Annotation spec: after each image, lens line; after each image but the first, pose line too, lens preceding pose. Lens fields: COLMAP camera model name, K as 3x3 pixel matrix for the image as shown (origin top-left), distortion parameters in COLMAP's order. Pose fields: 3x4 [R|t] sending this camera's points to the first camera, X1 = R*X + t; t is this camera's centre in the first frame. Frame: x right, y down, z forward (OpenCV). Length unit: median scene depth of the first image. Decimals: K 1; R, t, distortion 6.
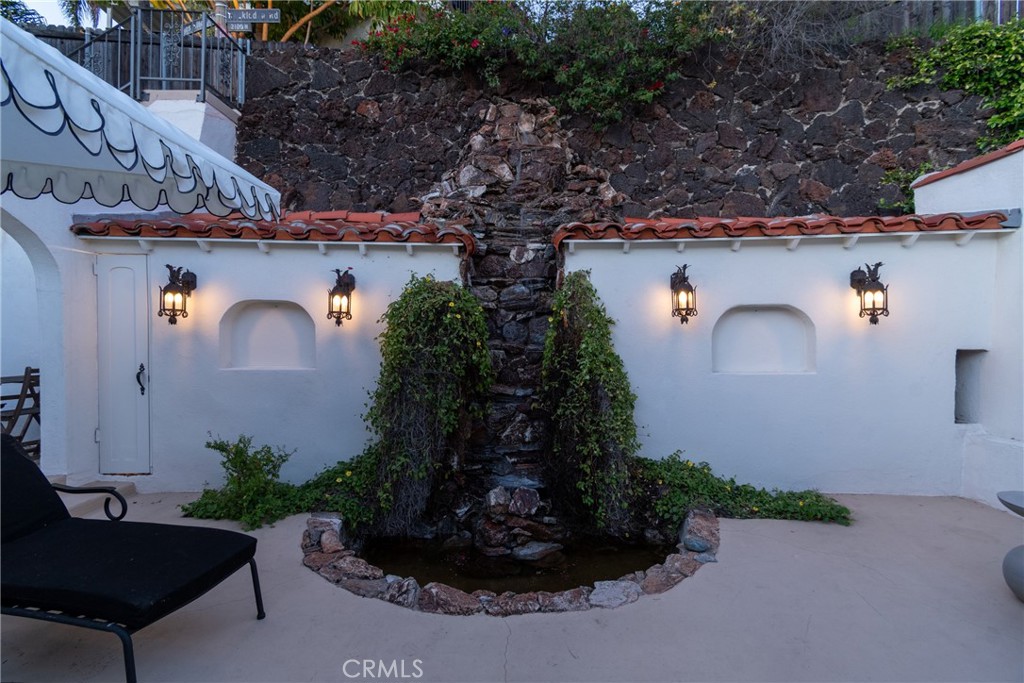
lens RADIAL K [[450.7, 0, 512.5], [0, 450.7, 338.2], [0, 0, 1]] dist [0.008120, -0.002357]
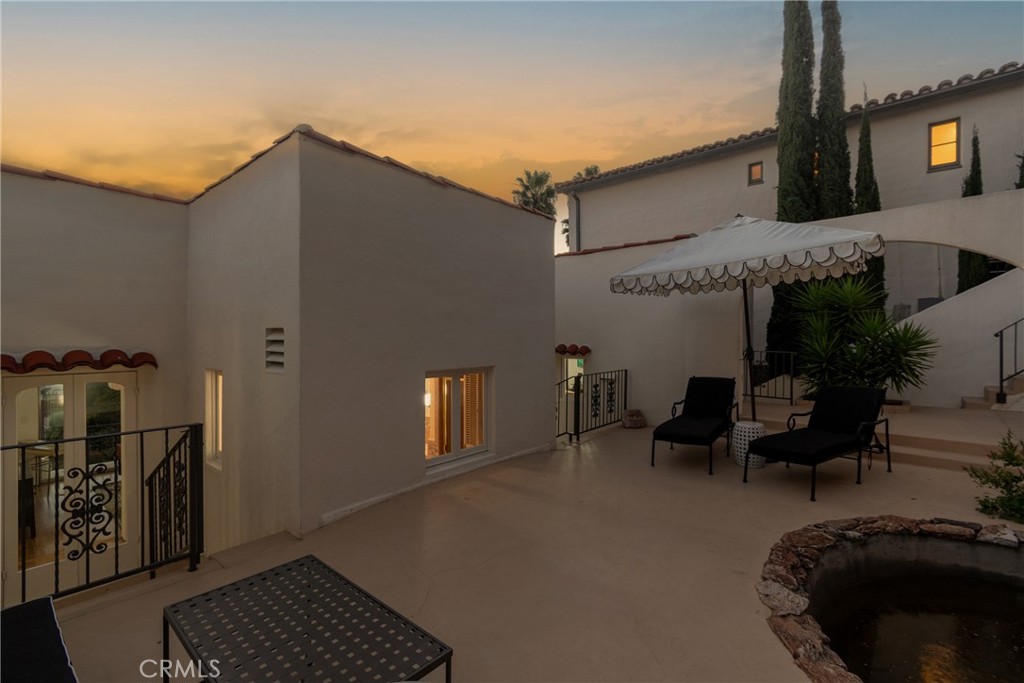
lens RADIAL K [[450.7, 0, 514.0], [0, 450.7, 341.4], [0, 0, 1]] dist [0.008120, -0.002357]
pose [[-0.709553, 0.007456, -0.704613, 0.817825], [0.002376, 0.999964, 0.008189, -0.004299], [0.704648, 0.004136, -0.709545, 0.788767]]
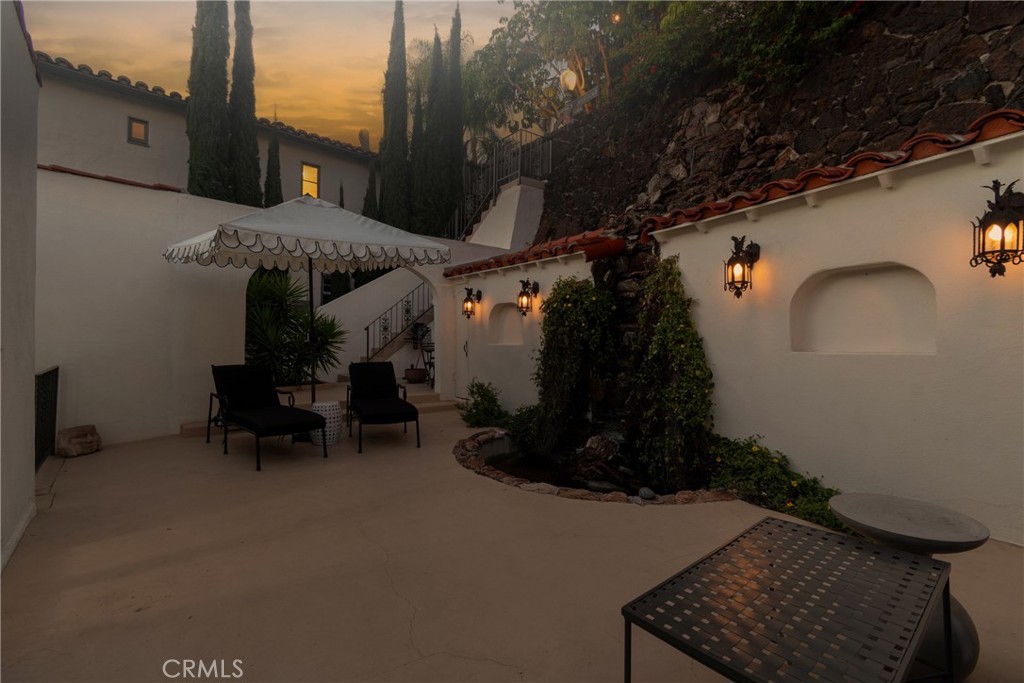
lens RADIAL K [[450.7, 0, 516.7], [0, 450.7, 340.8], [0, 0, 1]] dist [0.008120, -0.002357]
pose [[0.589003, 0.000603, -0.808130, 0.825038], [-0.005678, 0.999978, -0.003393, 0.060589], [0.808111, 0.006587, 0.588994, 0.054273]]
